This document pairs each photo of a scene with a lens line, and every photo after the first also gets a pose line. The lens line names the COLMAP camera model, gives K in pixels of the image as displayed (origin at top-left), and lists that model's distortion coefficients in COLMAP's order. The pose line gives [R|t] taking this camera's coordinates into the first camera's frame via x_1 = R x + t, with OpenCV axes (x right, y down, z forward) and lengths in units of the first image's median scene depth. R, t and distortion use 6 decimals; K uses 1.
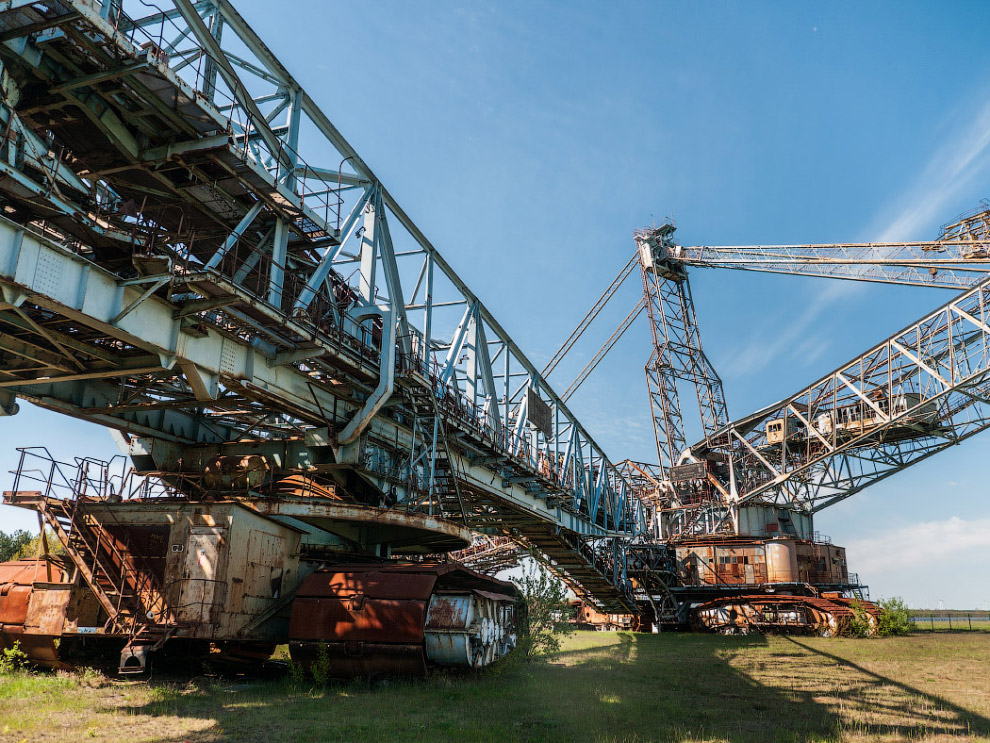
lens RADIAL K [[804.9, 0, 469.4], [0, 804.9, 358.6], [0, 0, 1]] dist [-0.050790, -0.000093]
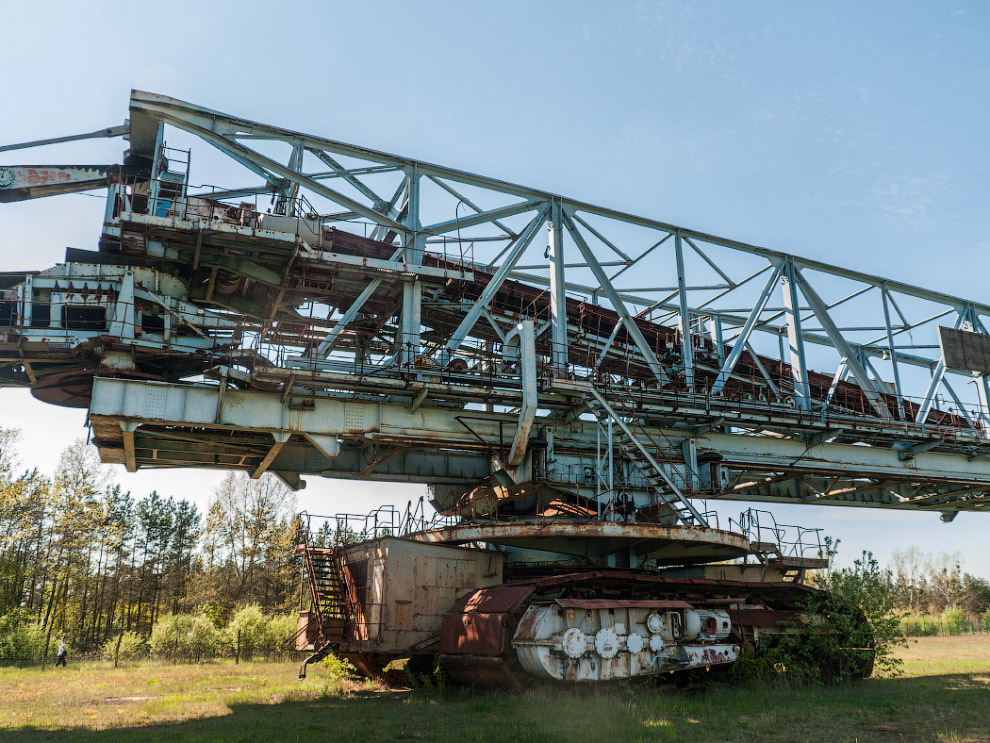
lens RADIAL K [[810.1, 0, 495.0], [0, 810.1, 371.5], [0, 0, 1]] dist [-0.050577, 0.010126]
pose [[0.666181, -0.248838, -0.703052, 0.611839], [0.248203, 0.962931, -0.105633, 0.097040], [0.703277, -0.104129, 0.703249, 0.264001]]
